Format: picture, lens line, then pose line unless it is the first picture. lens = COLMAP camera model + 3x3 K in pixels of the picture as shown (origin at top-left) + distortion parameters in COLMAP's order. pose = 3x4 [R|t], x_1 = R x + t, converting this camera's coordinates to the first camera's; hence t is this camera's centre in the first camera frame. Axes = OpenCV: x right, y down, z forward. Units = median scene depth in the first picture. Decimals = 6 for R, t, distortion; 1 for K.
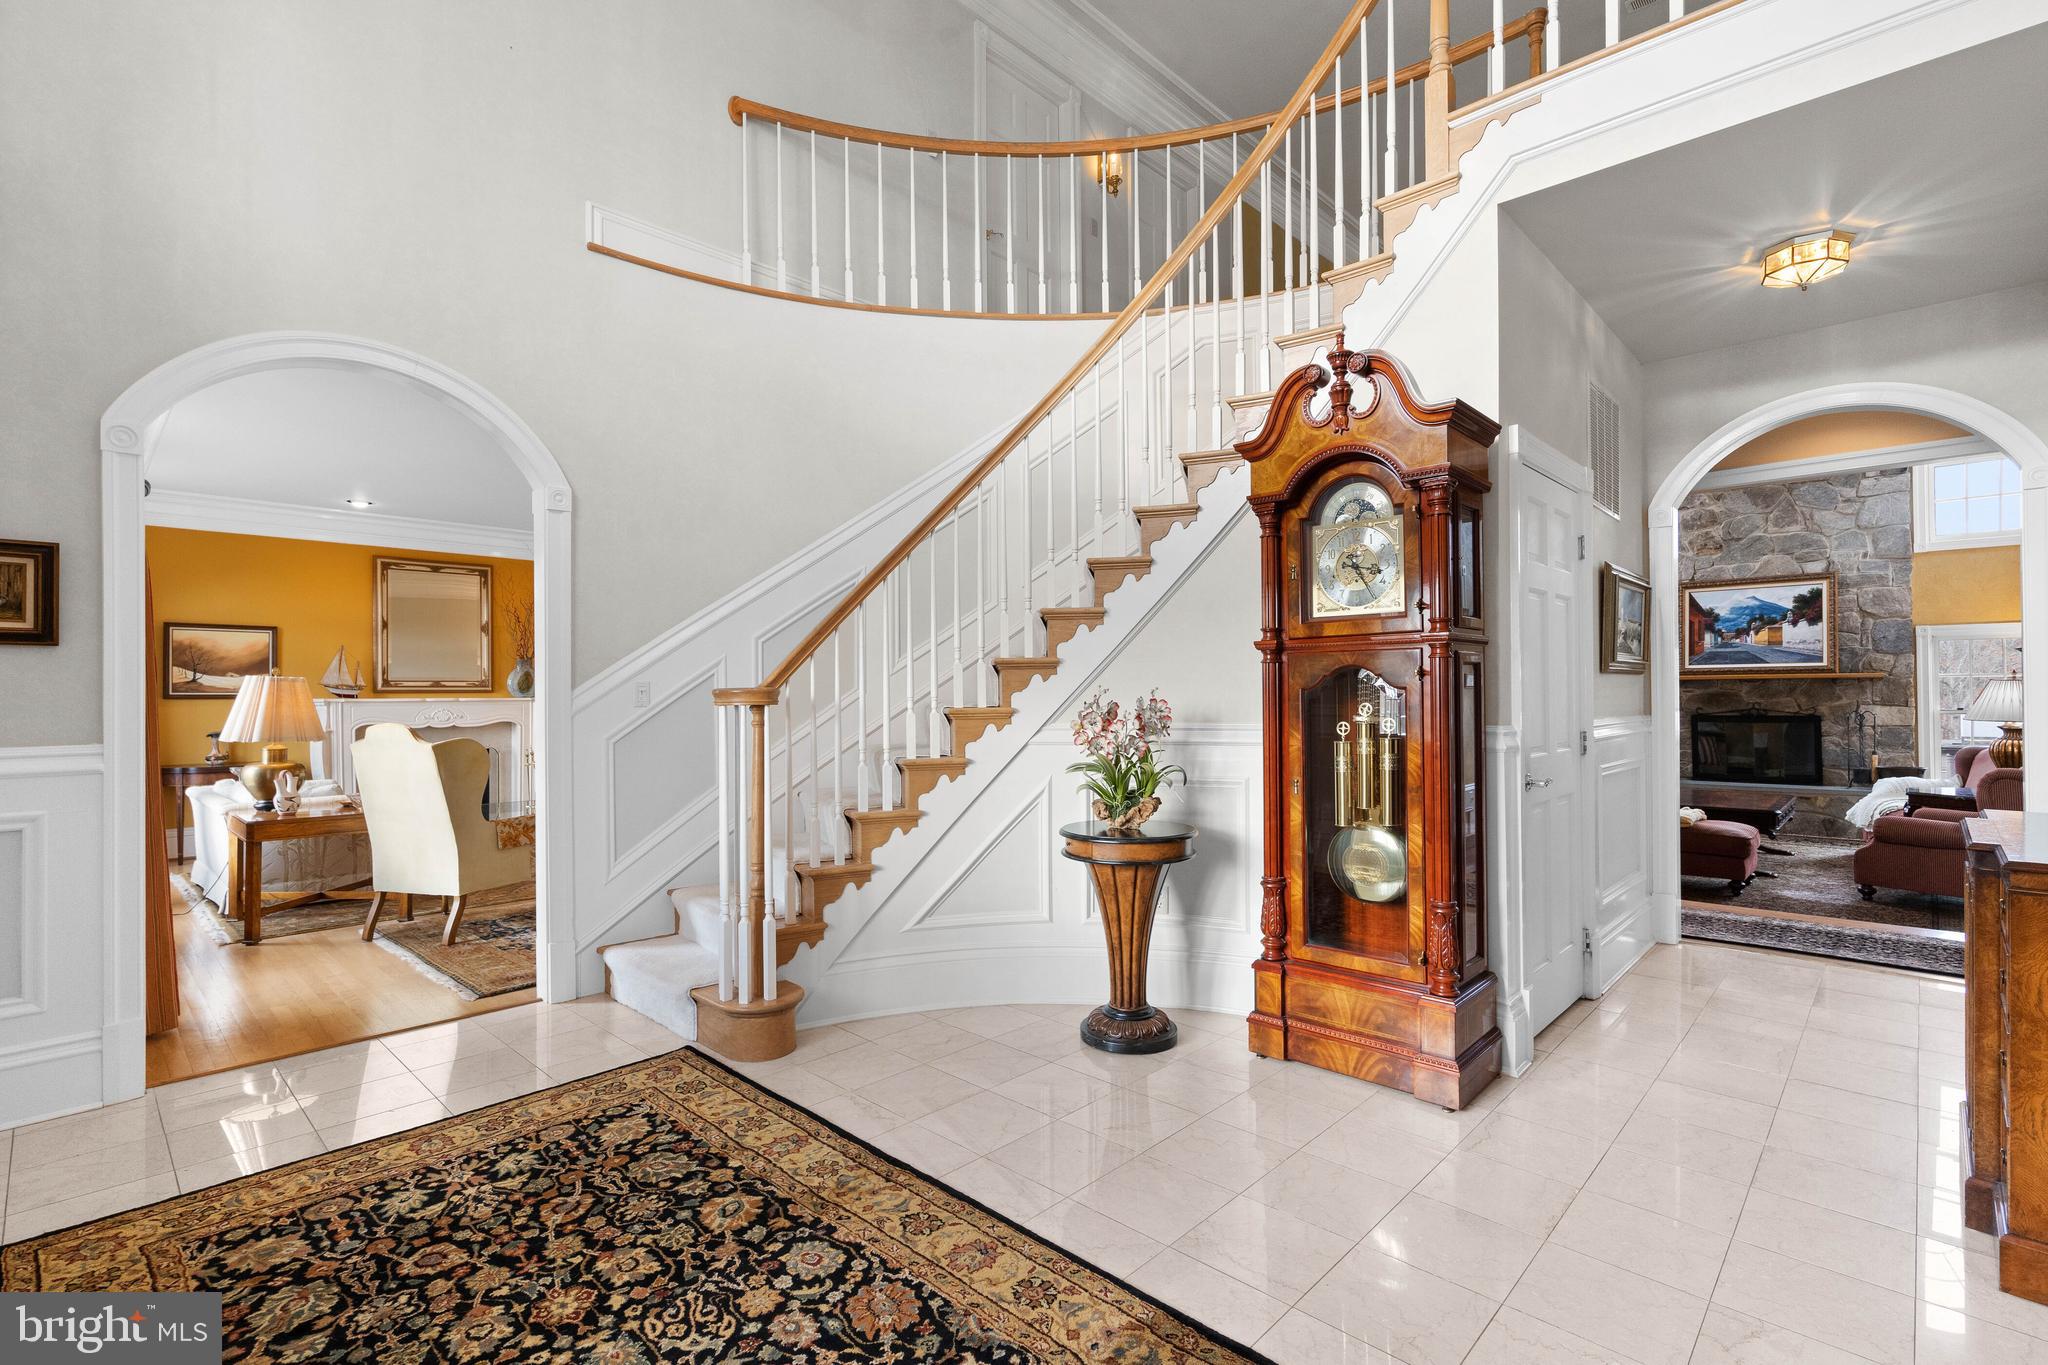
lens RADIAL K [[931.6, 0, 1027.1], [0, 931.6, 685.9], [0, 0, 1]] dist [-0.000557, 0.000963]
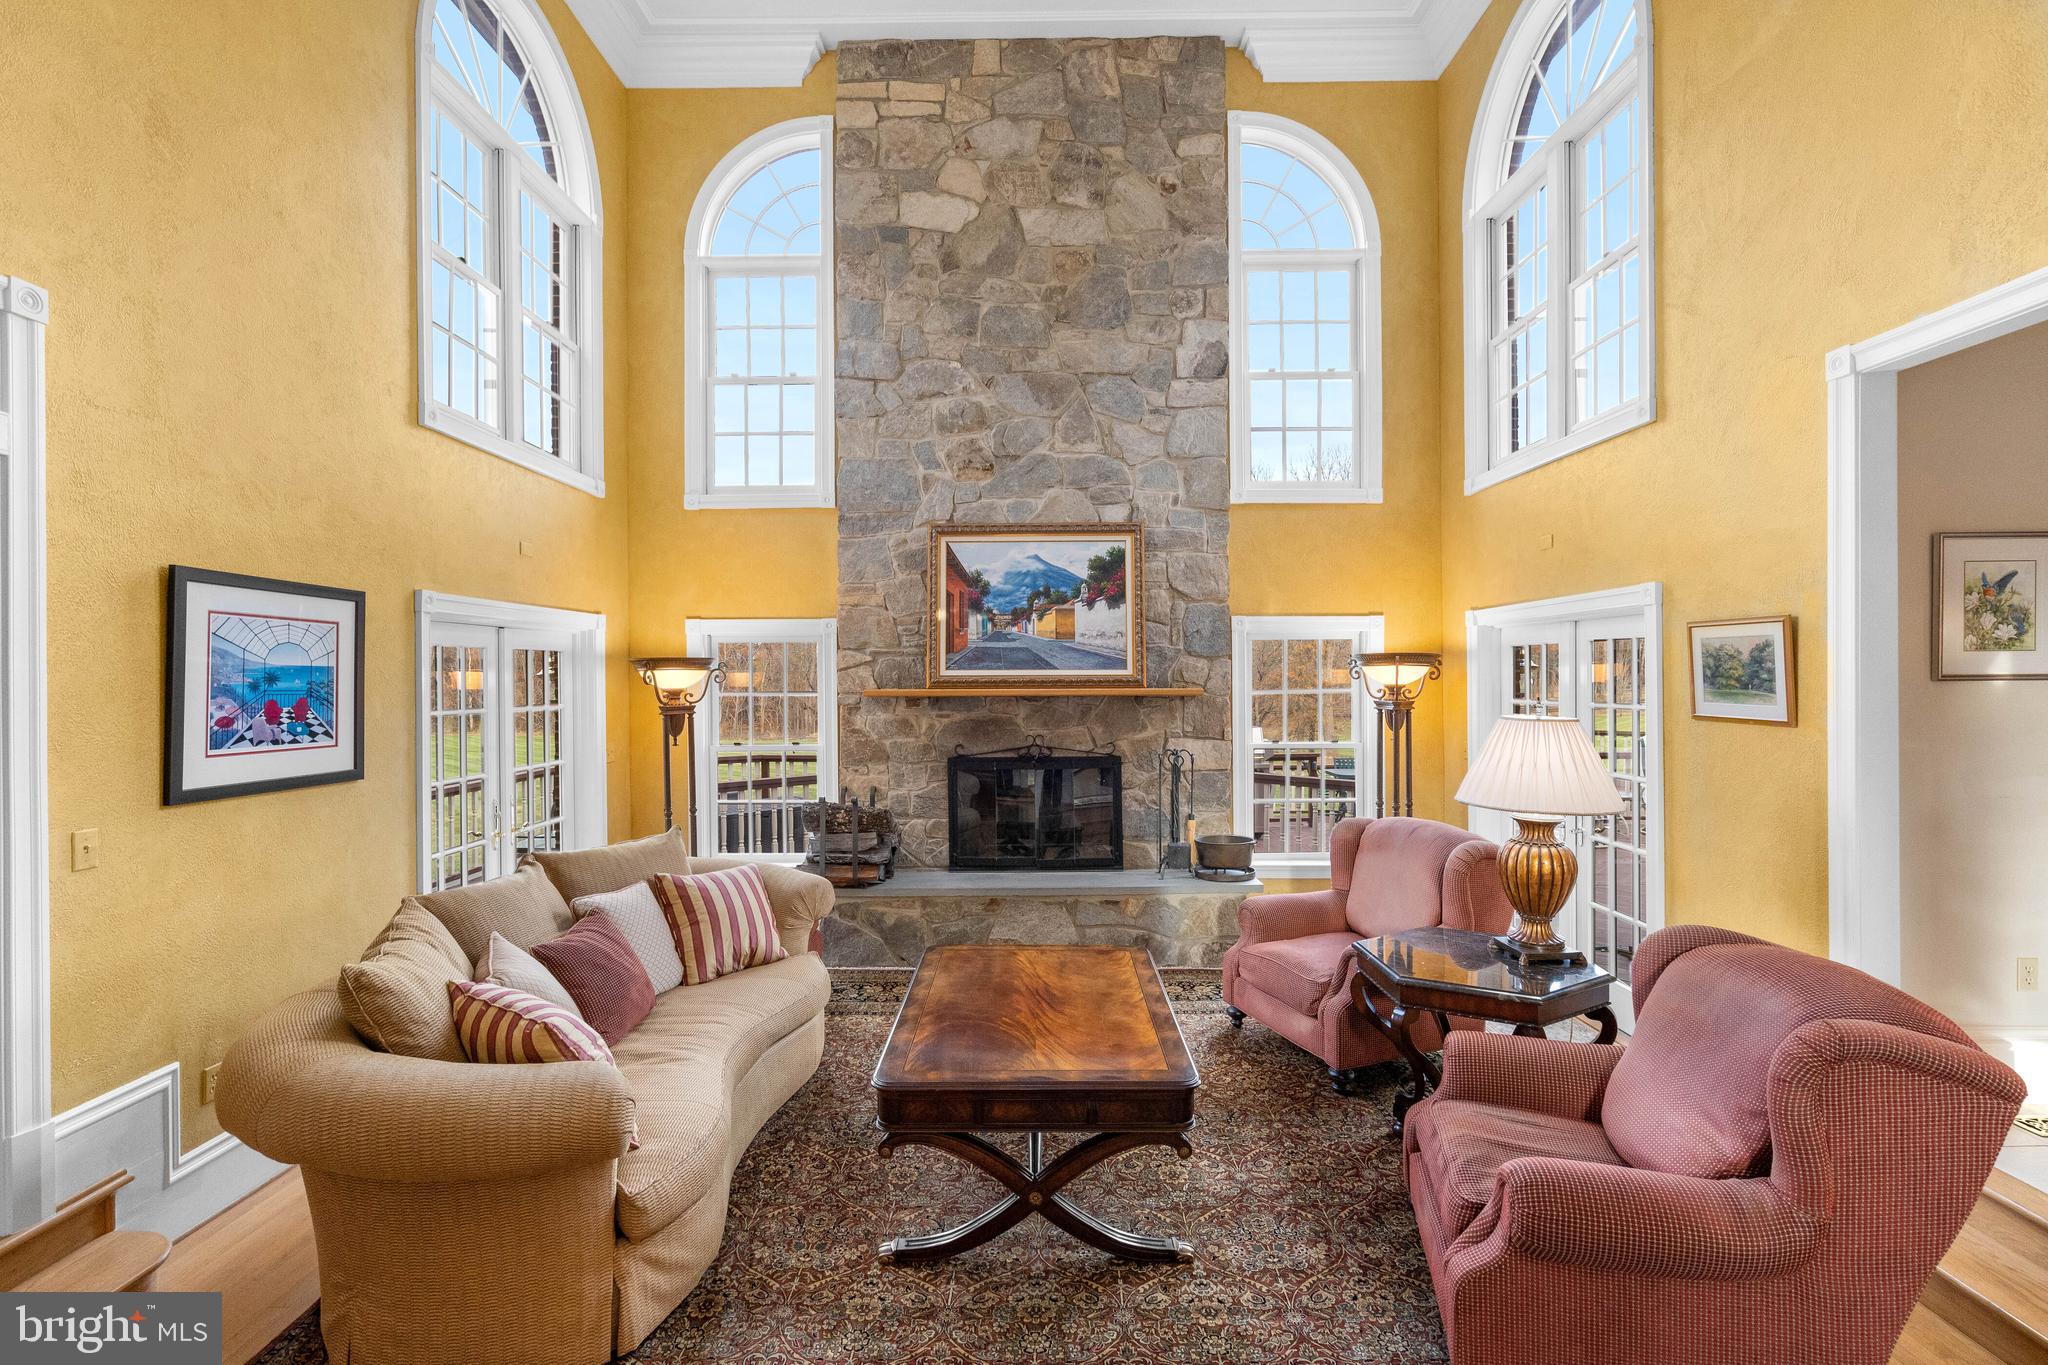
lens RADIAL K [[931.6, 0, 1025.1], [0, 931.6, 681.6], [0, 0, 1]] dist [-0.000557, 0.000963]
pose [[0.727603, 0.002661, 0.685993, 0.381617], [-0.006169, 0.999977, 0.002664, -0.018258], [-0.685971, -0.006170, 0.727603, 0.592846]]
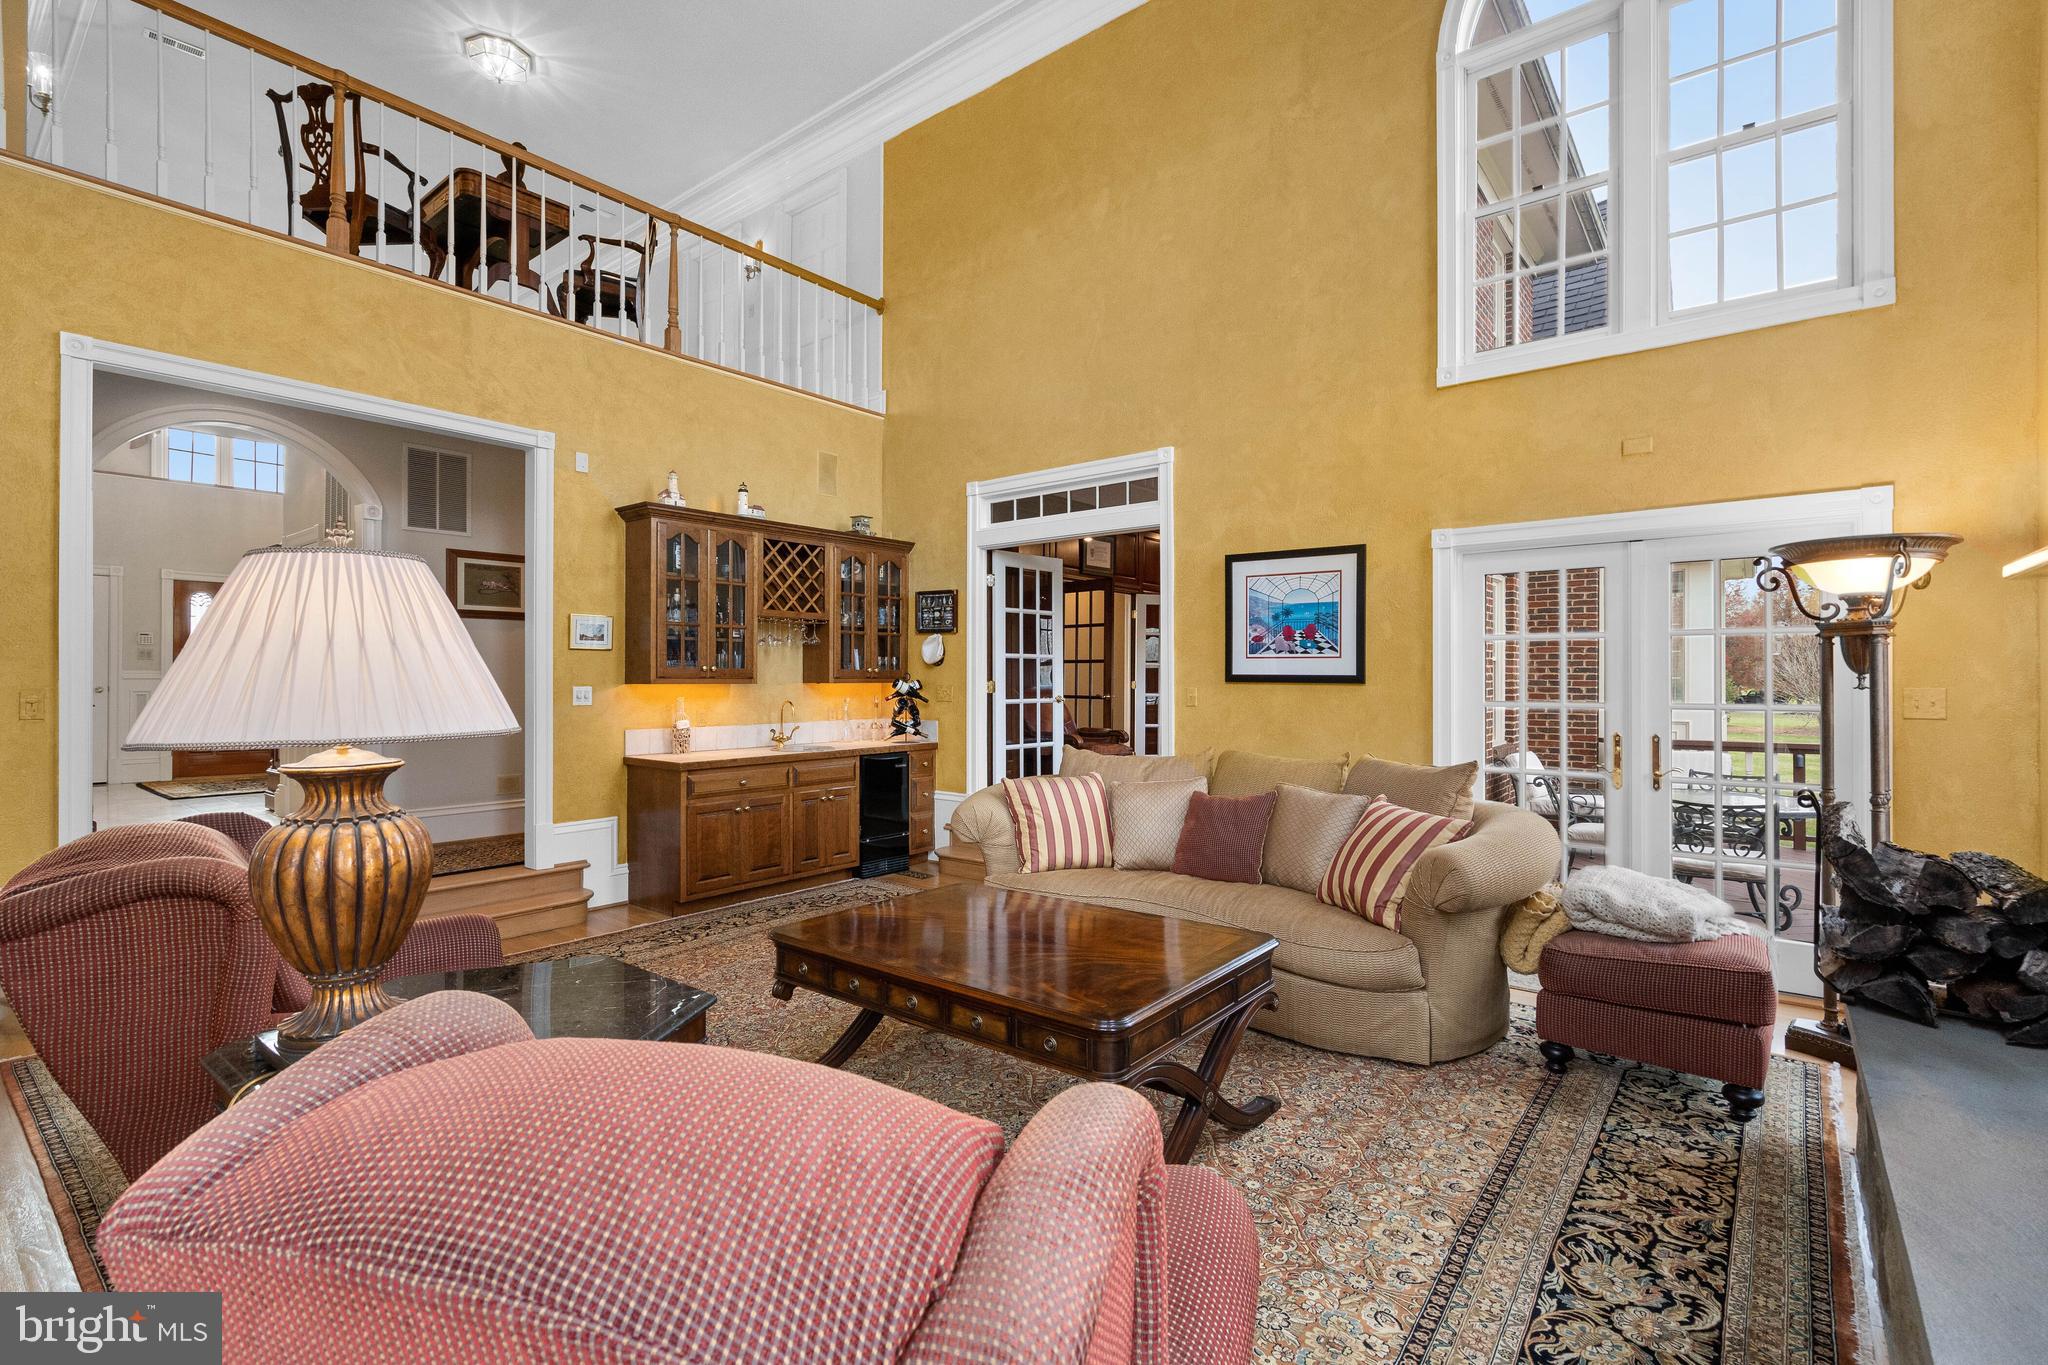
lens RADIAL K [[931.6, 0, 1016.4], [0, 931.6, 675.1], [0, 0, 1]] dist [-0.000557, 0.000963]
pose [[0.081500, 0.004631, -0.996663, 0.933464], [0.007895, 0.999955, 0.005292, 0.015040], [0.996642, -0.008300, 0.081460, 0.818492]]
